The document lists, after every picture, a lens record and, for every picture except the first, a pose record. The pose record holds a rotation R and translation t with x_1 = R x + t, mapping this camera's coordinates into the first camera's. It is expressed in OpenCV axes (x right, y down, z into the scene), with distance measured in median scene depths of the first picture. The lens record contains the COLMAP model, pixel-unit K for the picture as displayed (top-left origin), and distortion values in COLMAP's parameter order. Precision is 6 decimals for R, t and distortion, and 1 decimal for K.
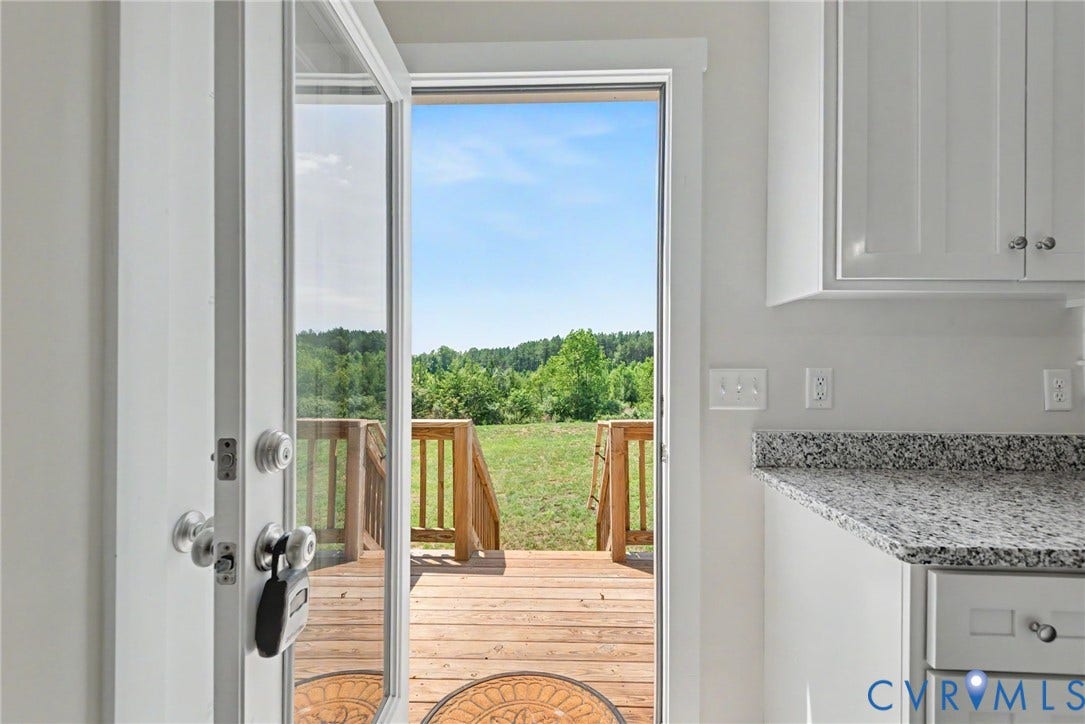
lens RADIAL K [[495.4, 0, 545.9], [0, 495.4, 363.4], [0, 0, 1]] dist [0.037713, -0.018457]
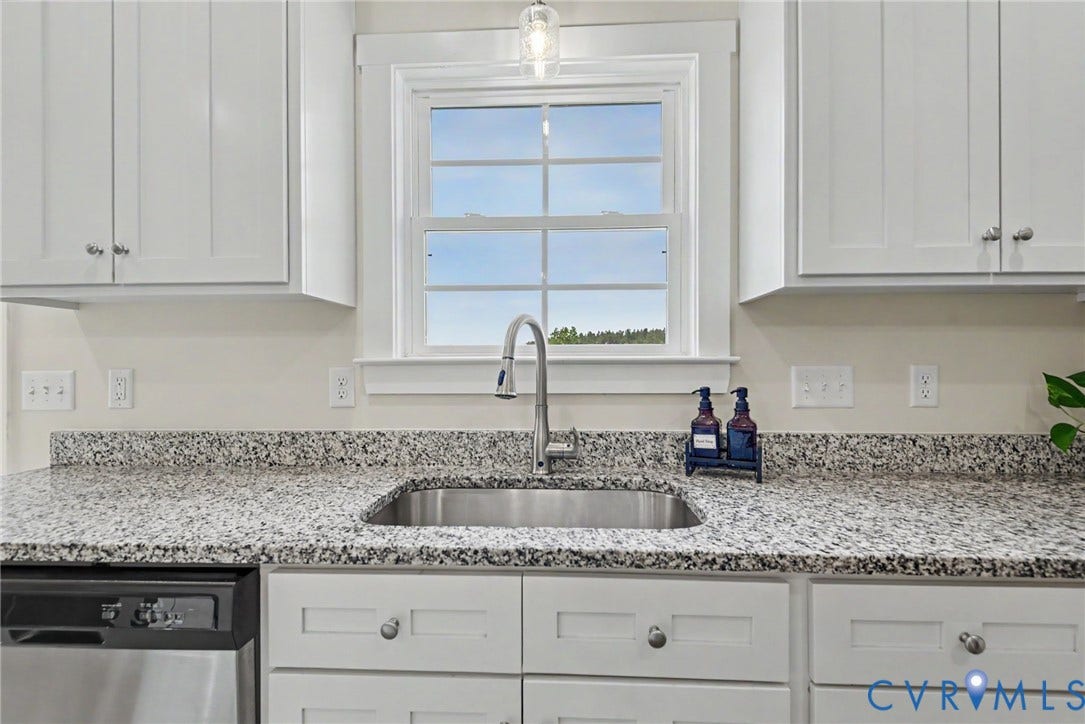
lens RADIAL K [[495.4, 0, 545.9], [0, 495.4, 363.4], [0, 0, 1]] dist [0.037713, -0.018457]
pose [[0.999745, -0.008697, -0.020861, 1.486179], [0.008747, 0.999959, 0.002302, 0.003344], [0.020841, -0.002484, 0.999780, -0.019848]]
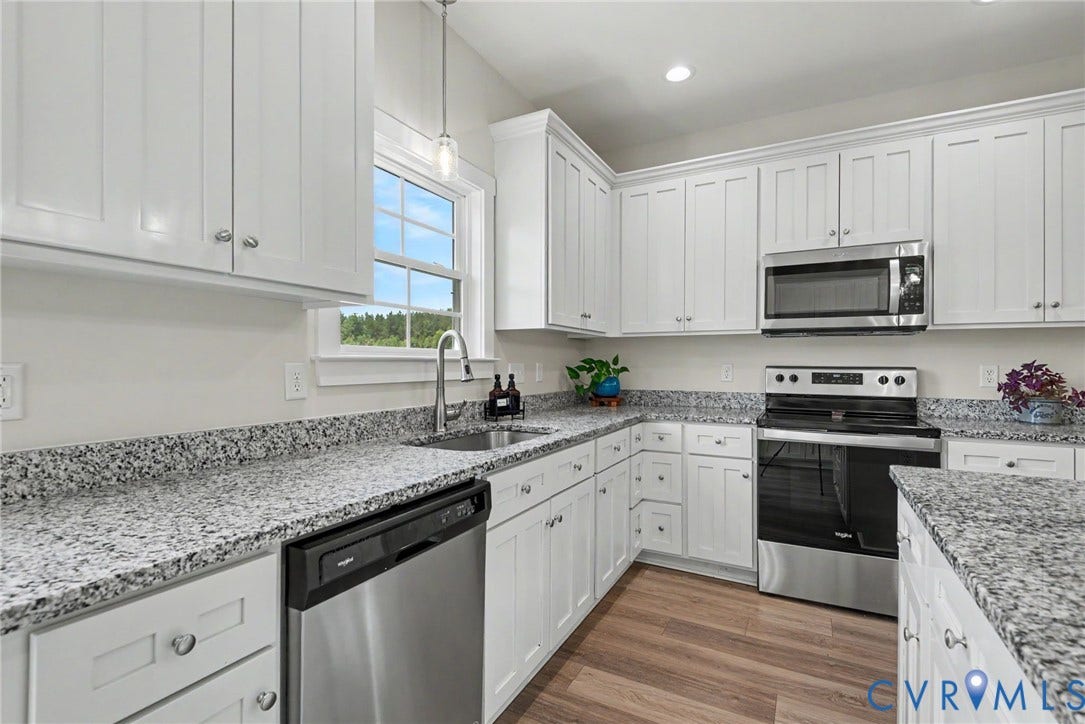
lens RADIAL K [[495.4, 0, 545.9], [0, 495.4, 363.4], [0, 0, 1]] dist [0.037713, -0.018457]
pose [[0.442984, -0.004467, 0.896518, 0.258944], [-0.001379, 0.999983, 0.005664, 0.004716], [-0.896528, -0.003745, 0.442971, -0.004374]]
